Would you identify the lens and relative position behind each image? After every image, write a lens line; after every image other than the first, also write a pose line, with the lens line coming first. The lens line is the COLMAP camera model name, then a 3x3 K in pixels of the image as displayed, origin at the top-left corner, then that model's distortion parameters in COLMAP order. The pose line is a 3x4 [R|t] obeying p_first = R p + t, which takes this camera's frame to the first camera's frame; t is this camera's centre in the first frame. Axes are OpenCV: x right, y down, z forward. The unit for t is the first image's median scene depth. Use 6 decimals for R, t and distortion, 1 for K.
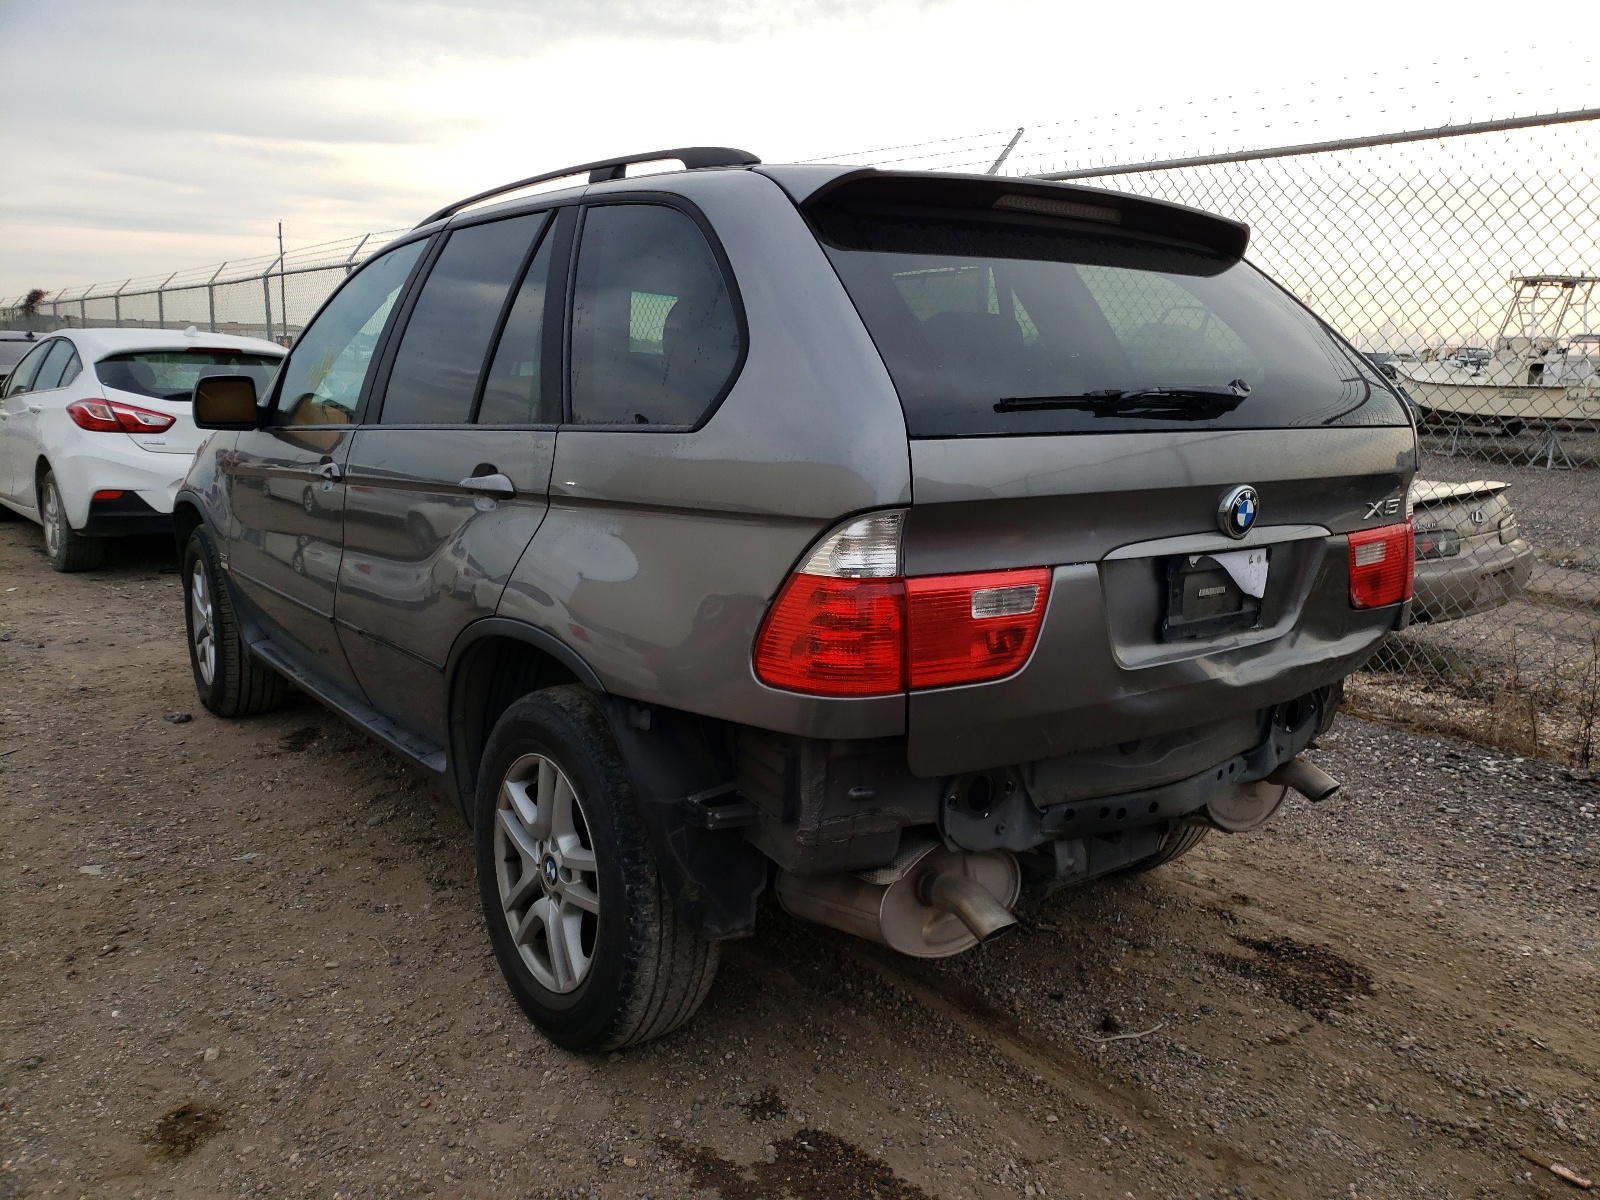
lens RADIAL K [[1294.1, 0, 800.0], [0, 1294.1, 600.0], [0, 0, 1]] dist [0.017823, 0.000277]
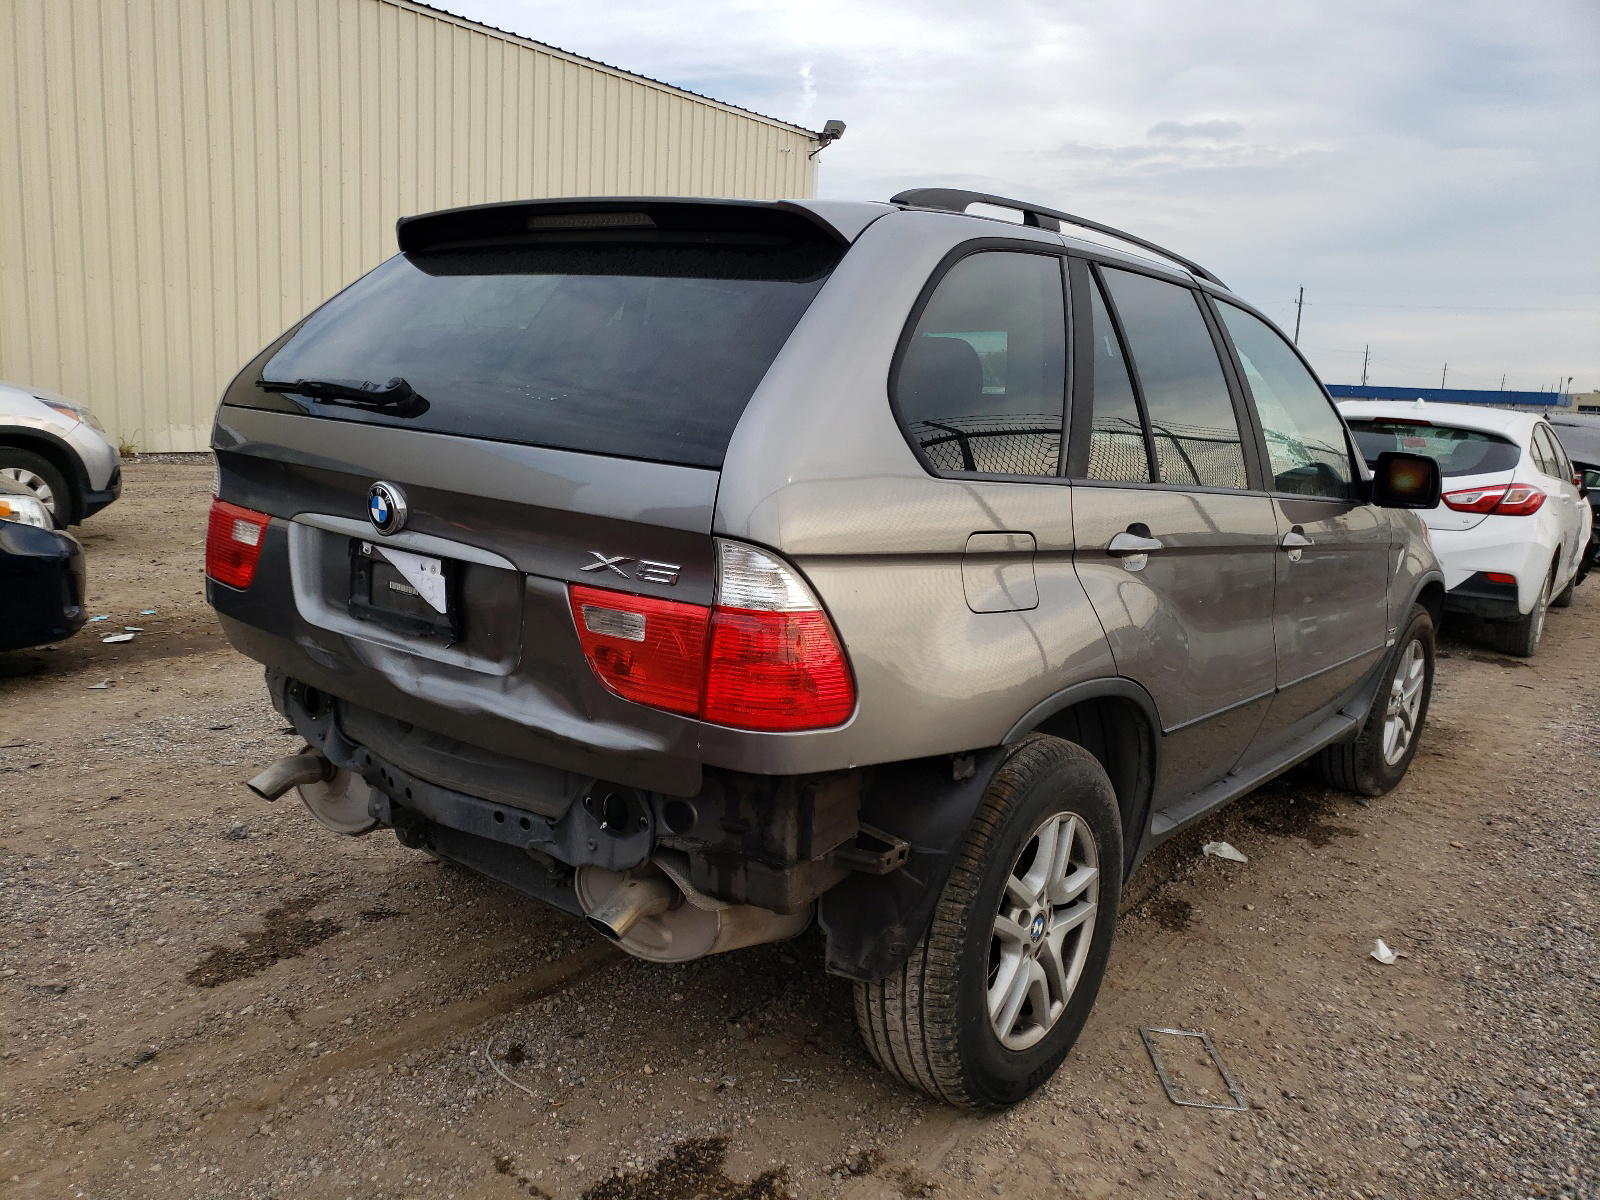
lens RADIAL K [[1290.6, 0, 764.9], [0, 1290.6, 604.8], [0, 0, 1]] dist [0.019746, -0.004007]
pose [[0.219695, 0.168081, -0.960980, 1.219333], [-0.236652, 0.964807, 0.114648, -0.159106], [0.946430, 0.202230, 0.251740, 0.917335]]
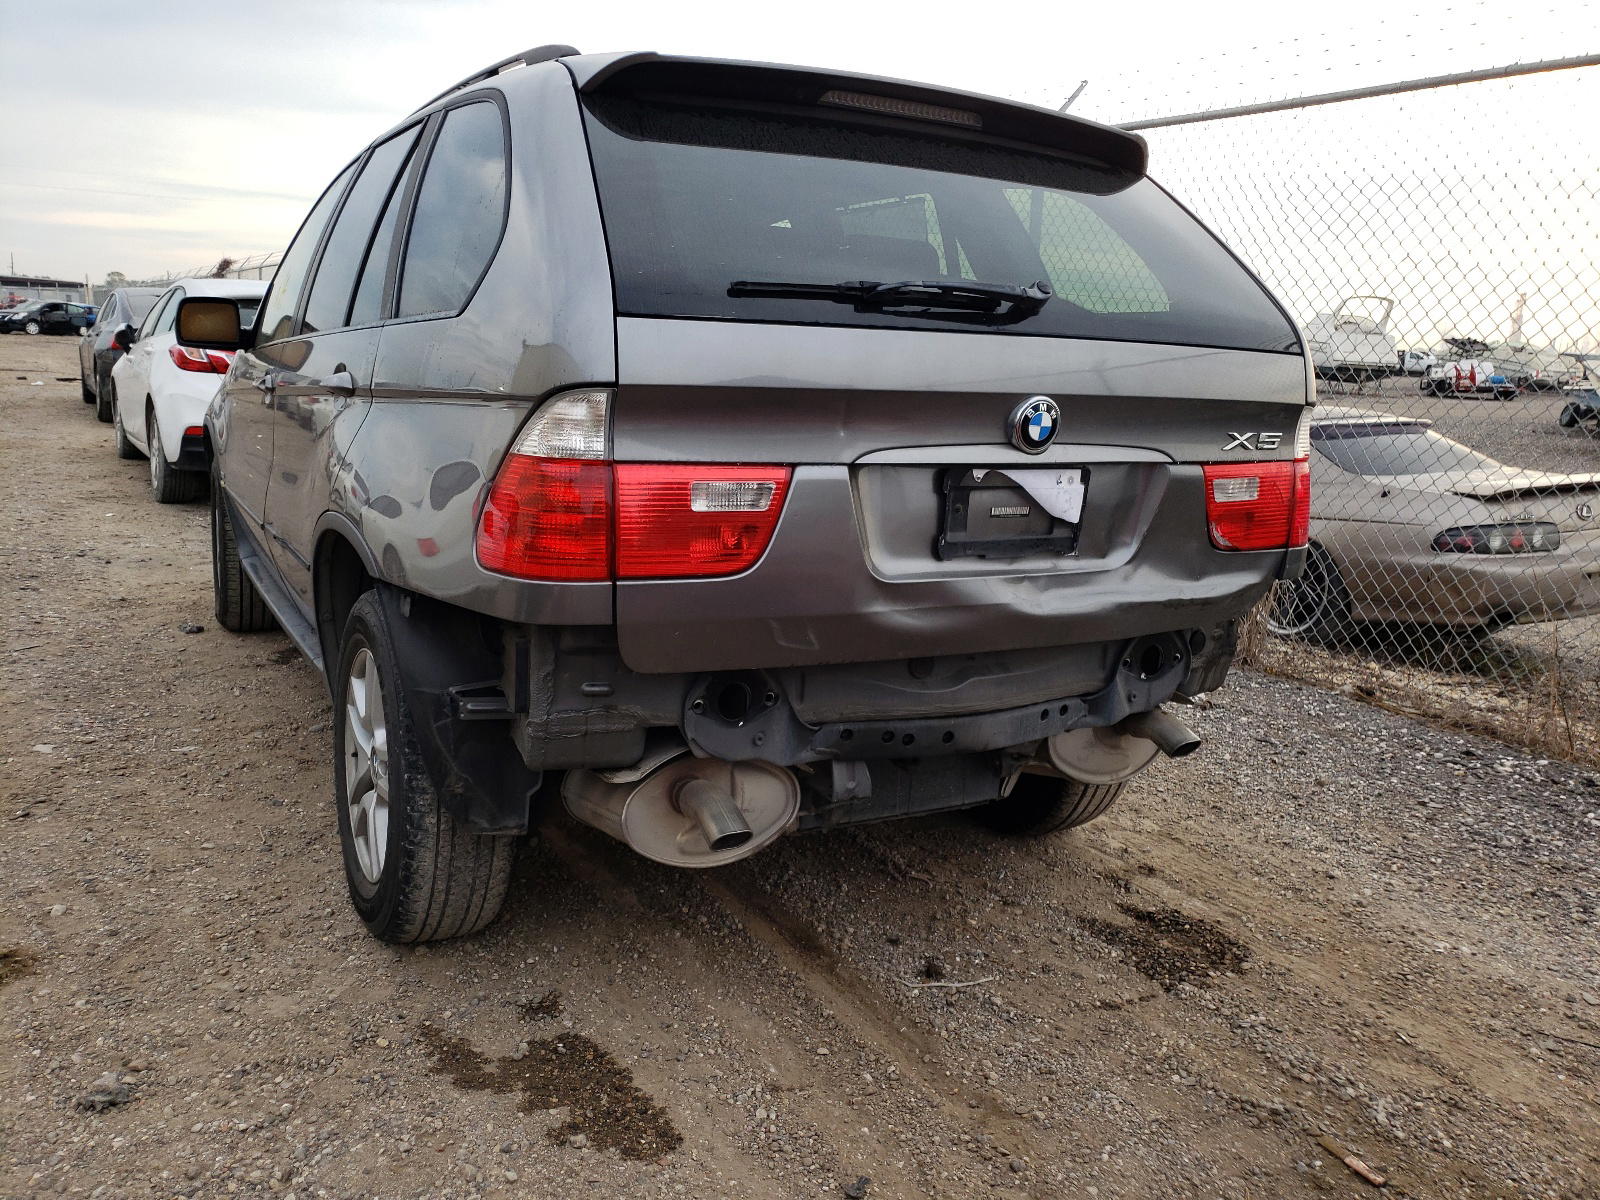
lens RADIAL K [[1290.6, 0, 764.9], [0, 1290.6, 604.8], [0, 0, 1]] dist [0.019746, -0.004007]
pose [[0.986997, 0.057147, -0.150239, 0.258662], [-0.055400, 0.998339, 0.015788, 0.051229], [0.150892, -0.007259, 0.988524, 0.041097]]
